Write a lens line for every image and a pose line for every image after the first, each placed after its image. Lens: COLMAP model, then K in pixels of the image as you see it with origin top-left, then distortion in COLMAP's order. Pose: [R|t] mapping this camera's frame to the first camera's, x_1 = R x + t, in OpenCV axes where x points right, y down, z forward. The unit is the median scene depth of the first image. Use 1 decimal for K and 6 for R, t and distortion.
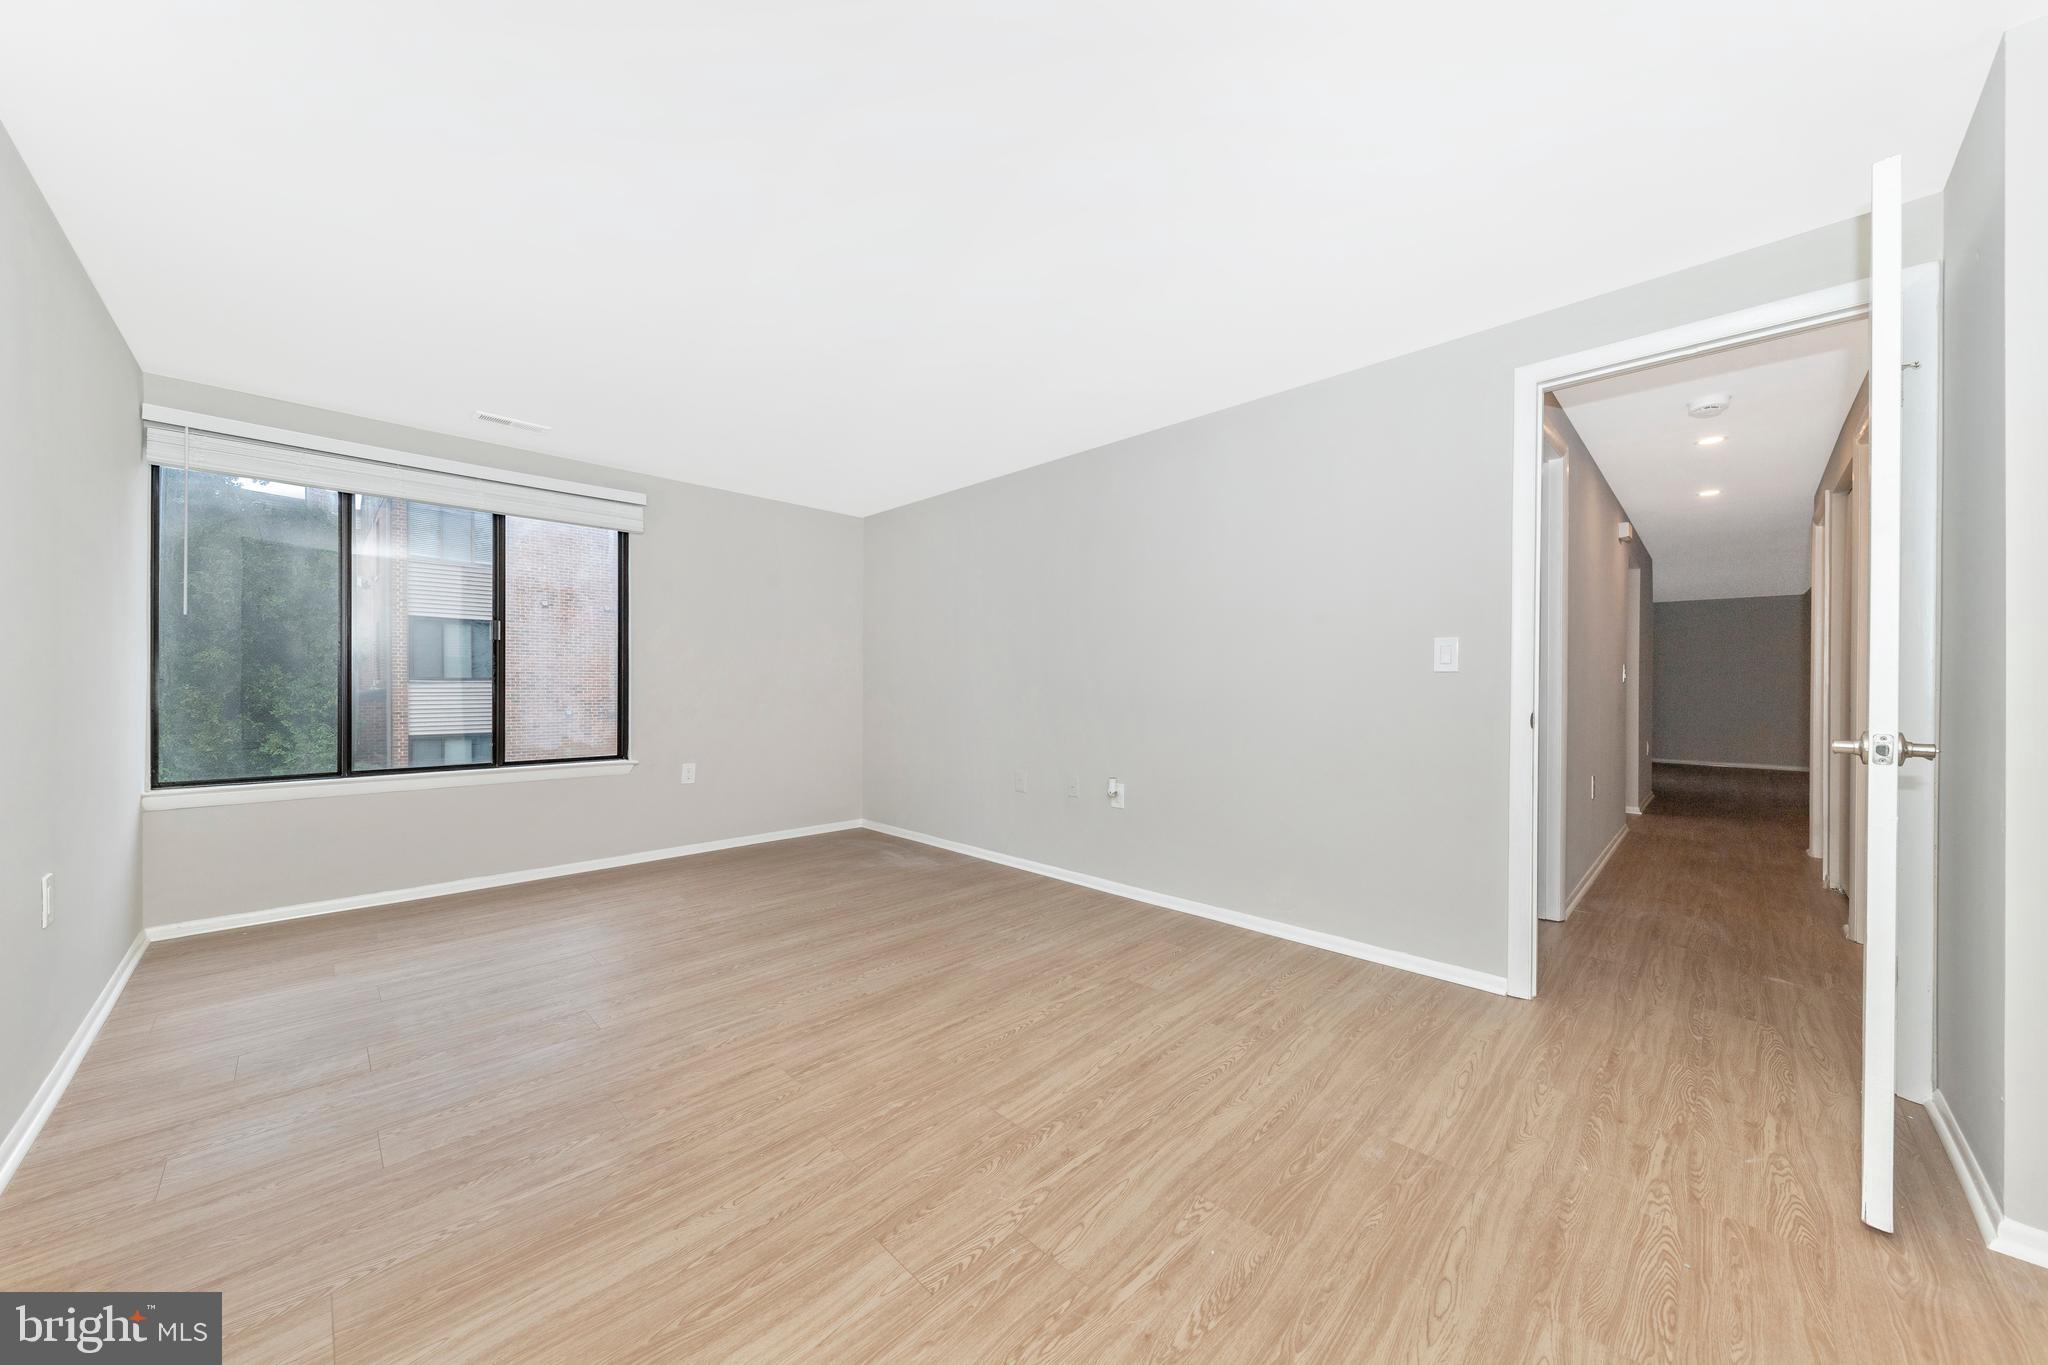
lens RADIAL K [[721.2, 0, 1028.0], [0, 721.2, 678.5], [0, 0, 1]] dist [0.012334, -0.007212]
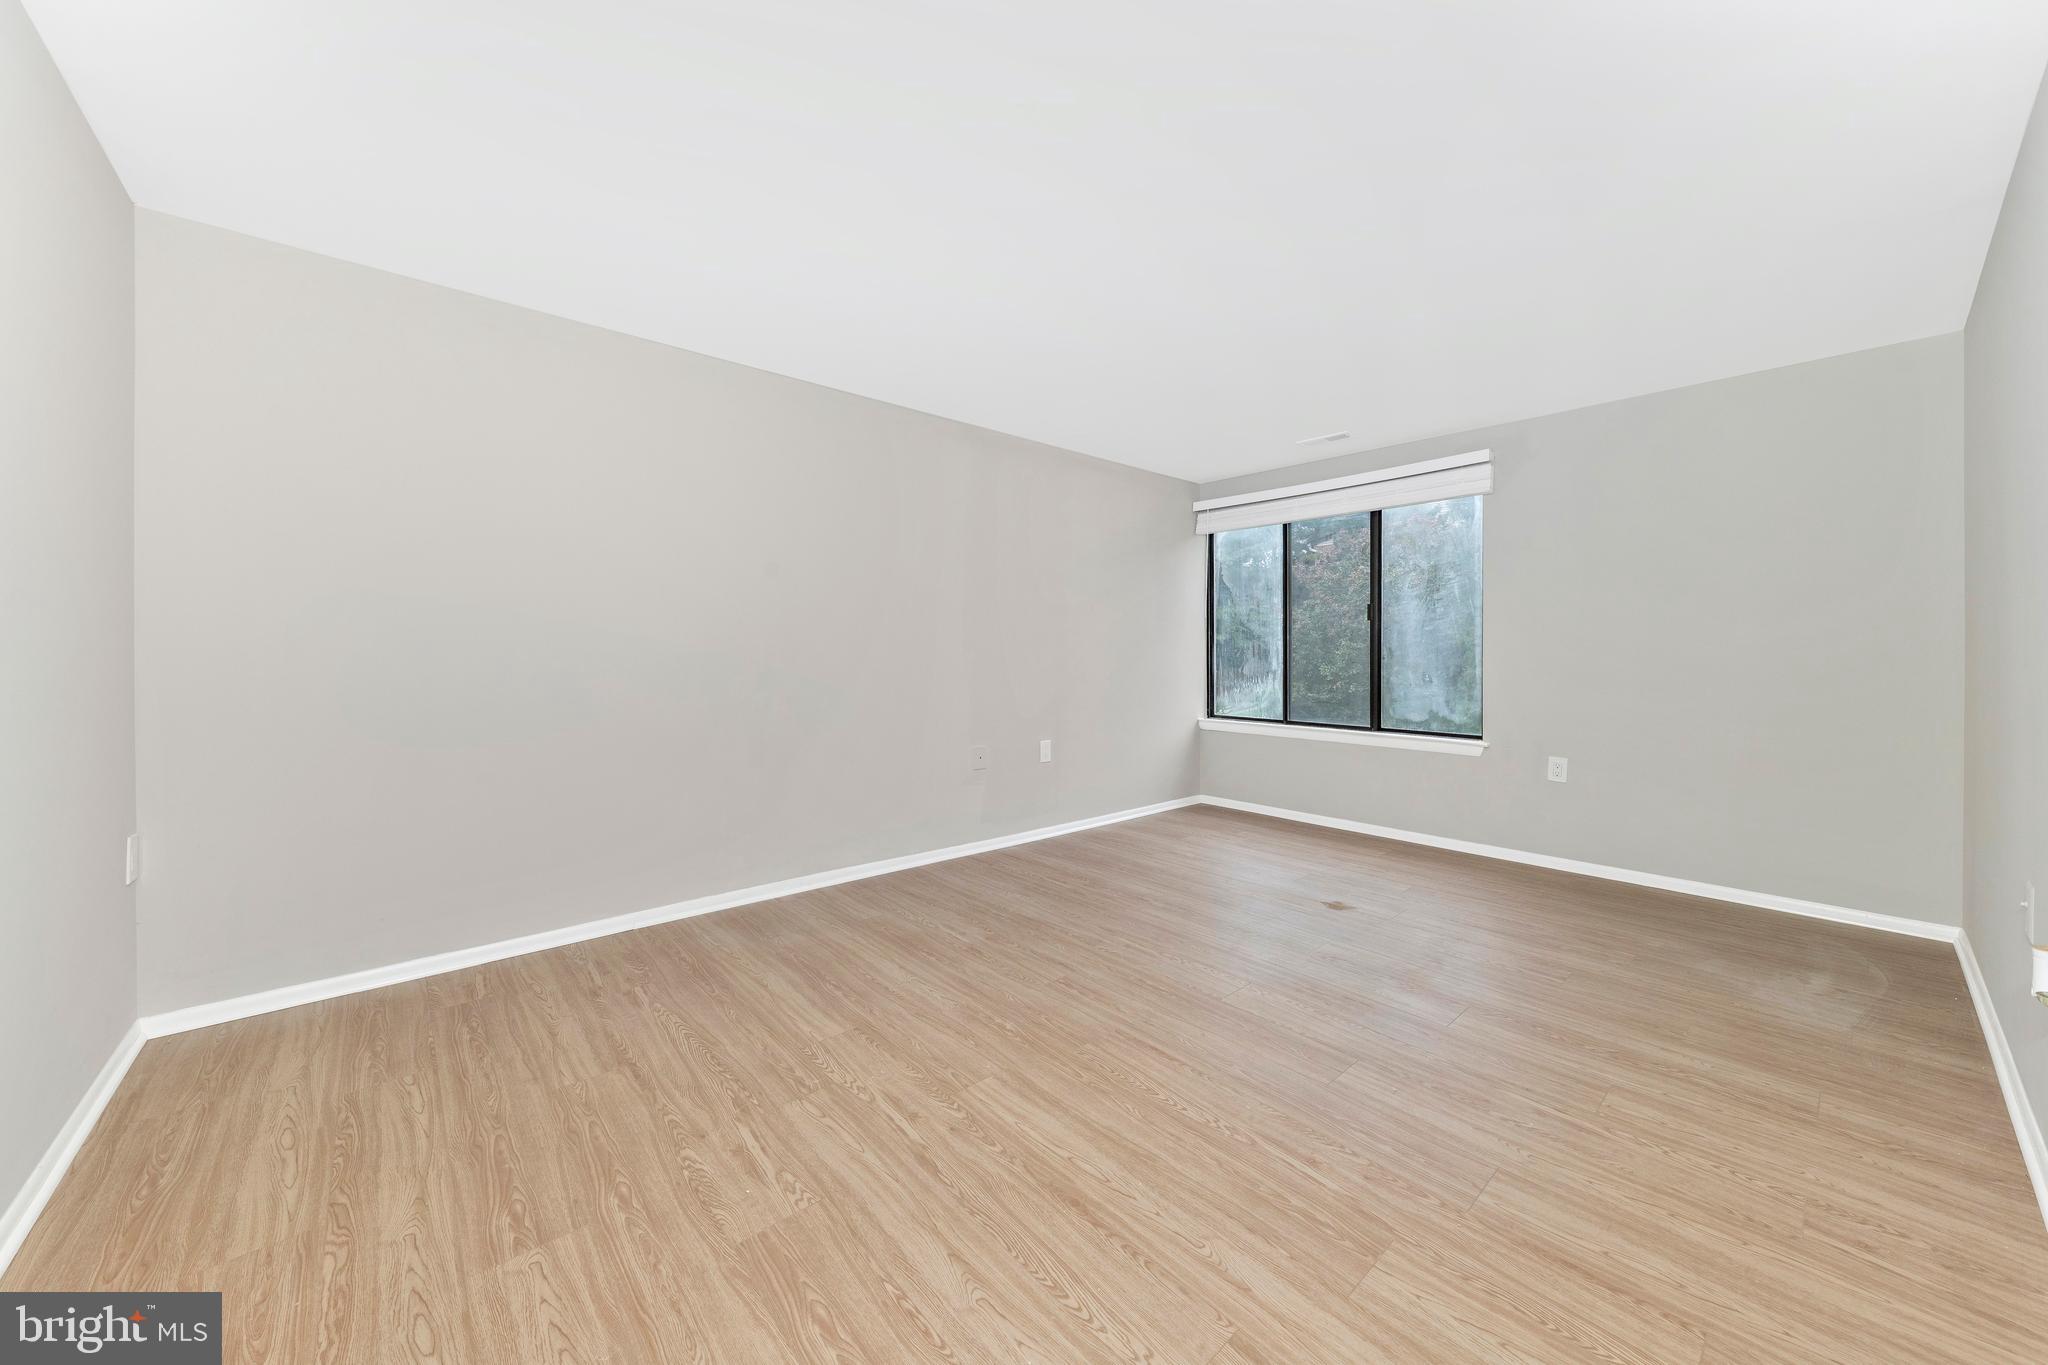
lens RADIAL K [[715.8, 0, 1004.3], [0, 715.8, 659.0], [0, 0, 1]] dist [0.008848, -0.006822]
pose [[-0.089199, 0.003400, -0.996008, 0.670987], [0.001437, 0.999994, 0.003285, 0.004748], [0.996013, -0.001138, -0.089203, 0.778344]]
